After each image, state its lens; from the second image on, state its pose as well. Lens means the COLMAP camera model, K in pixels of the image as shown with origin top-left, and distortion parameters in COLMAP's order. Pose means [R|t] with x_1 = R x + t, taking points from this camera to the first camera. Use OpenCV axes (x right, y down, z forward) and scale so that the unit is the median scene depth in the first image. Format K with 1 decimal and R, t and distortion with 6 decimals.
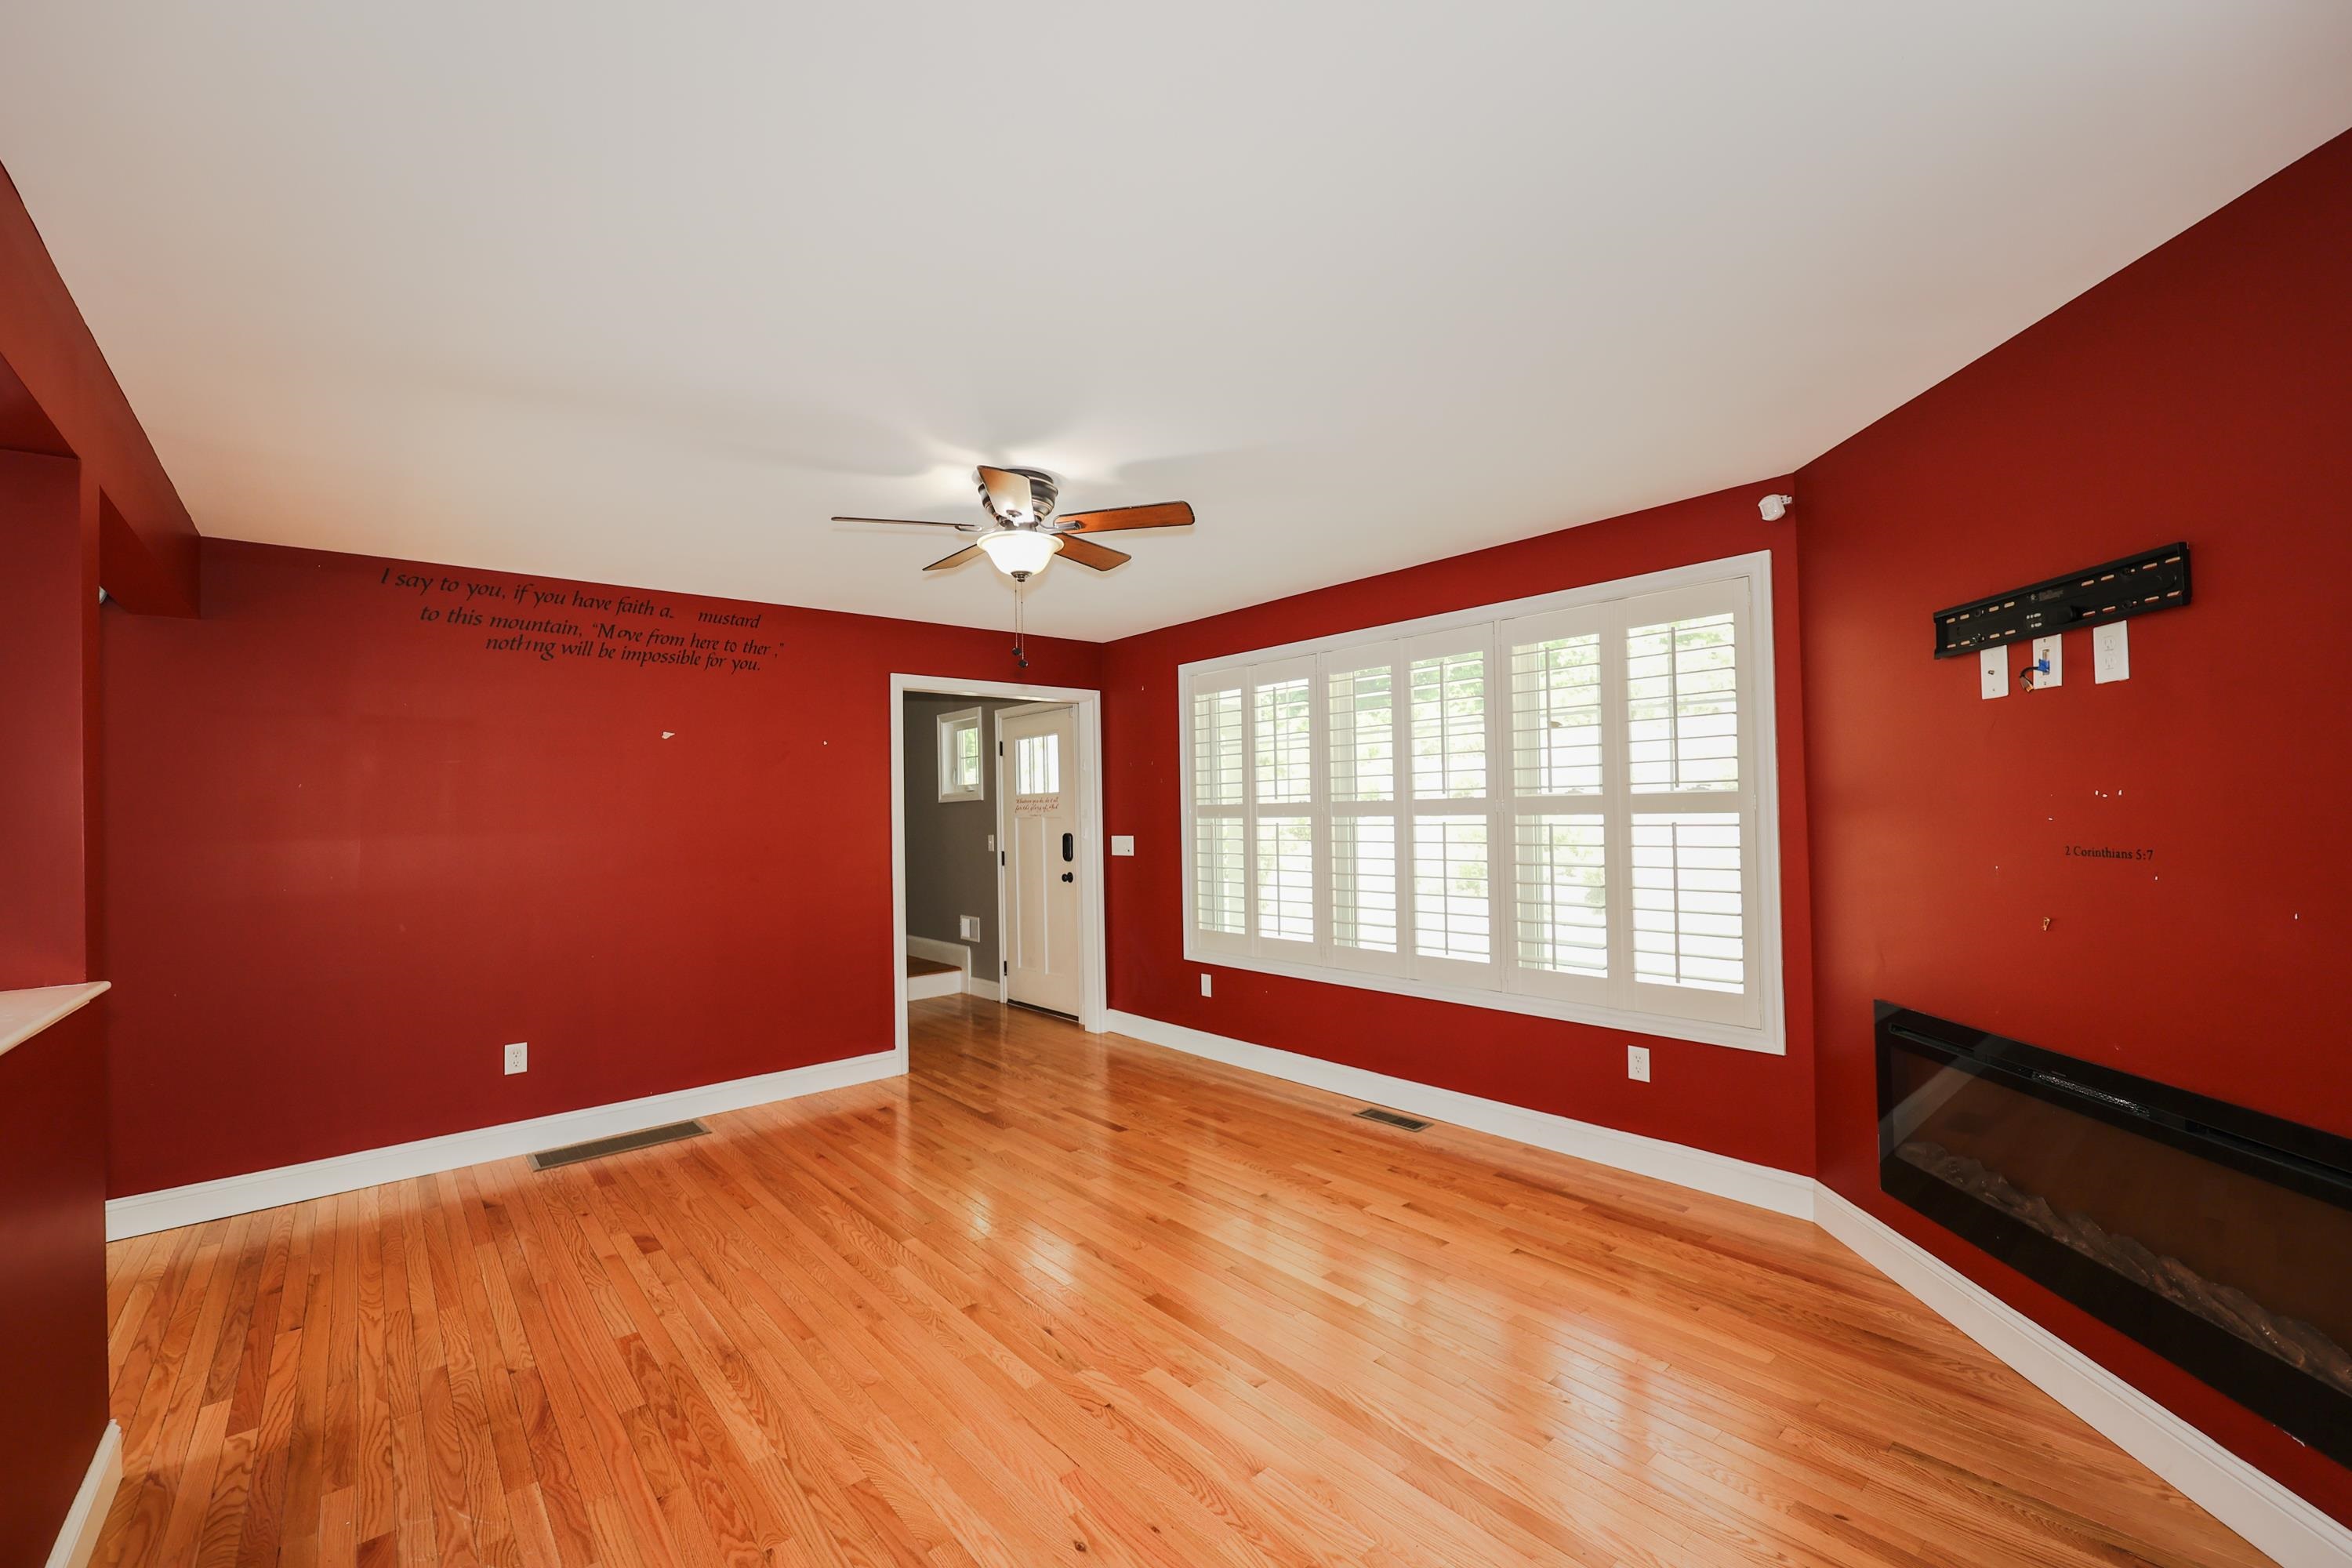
lens RADIAL K [[950.2, 0, 1186.6], [0, 950.2, 791.1], [0, 0, 1]] dist [0.003731, 0.000669]
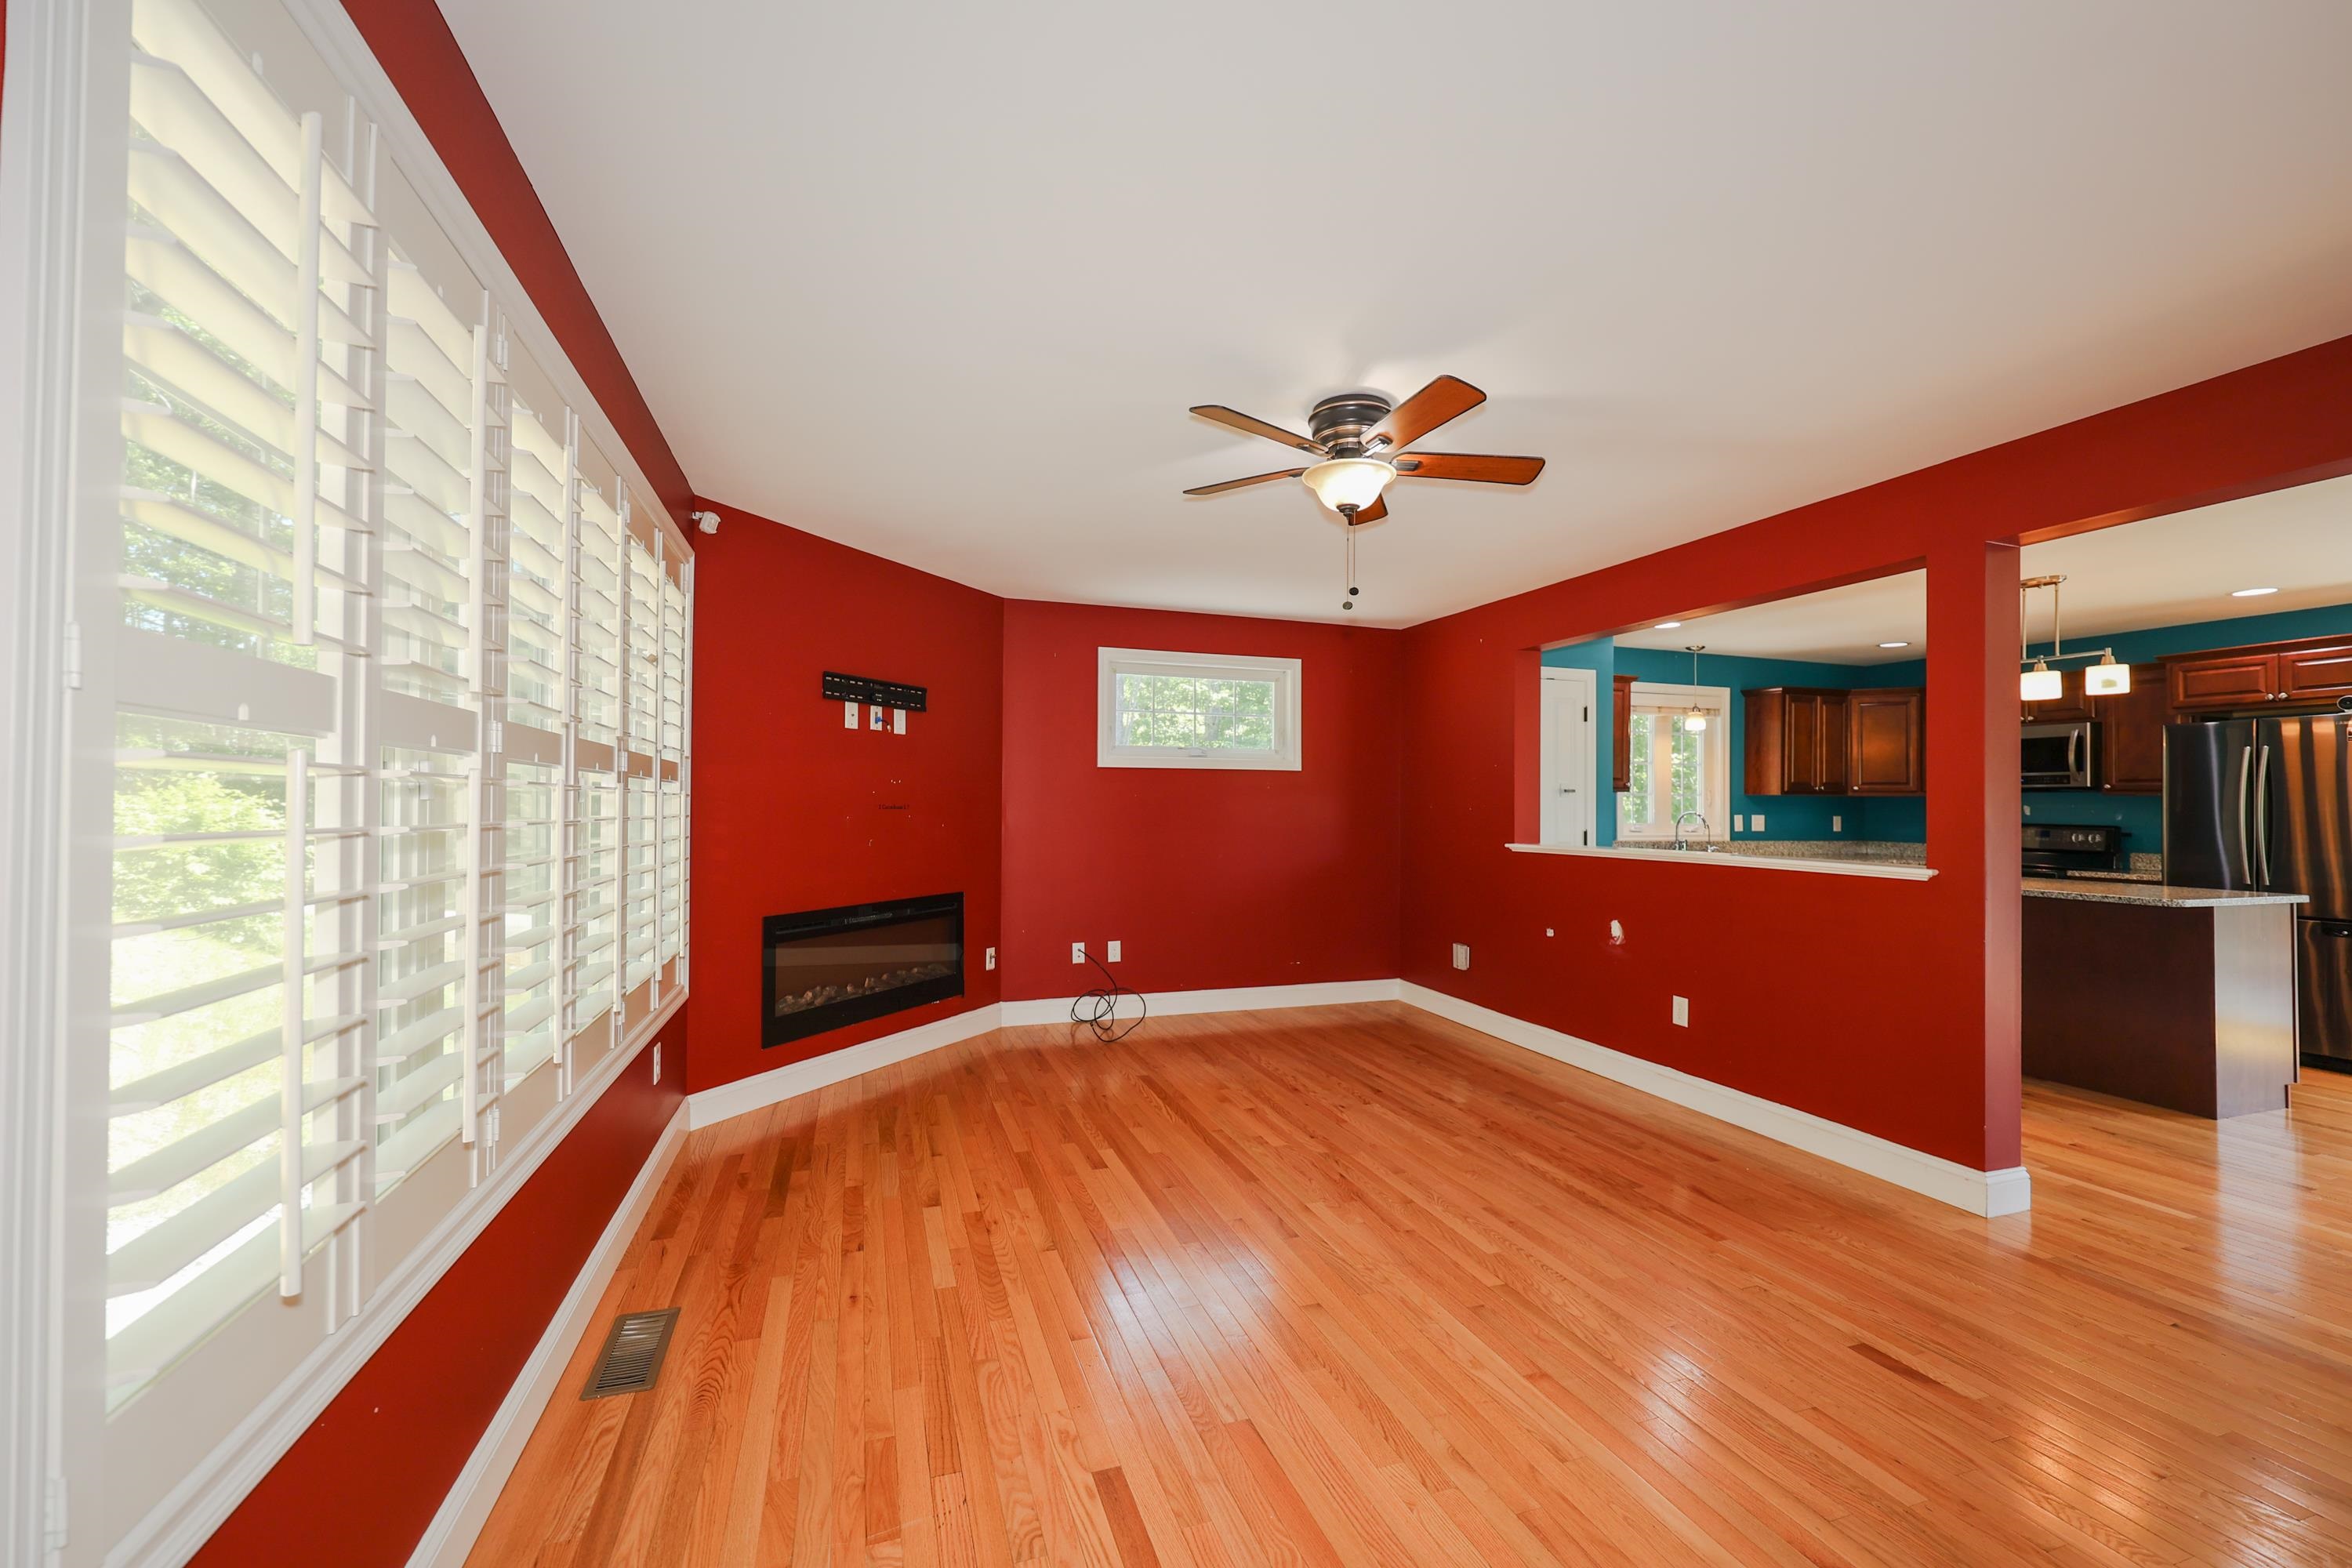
lens RADIAL K [[950.2, 0, 1178.3], [0, 950.2, 792.2], [0, 0, 1]] dist [0.003731, 0.000669]
pose [[-0.924706, 0.018226, 0.380245, -0.484420], [0.002019, 0.999074, -0.042977, 0.114163], [-0.380676, -0.038973, -0.923887, 2.530855]]
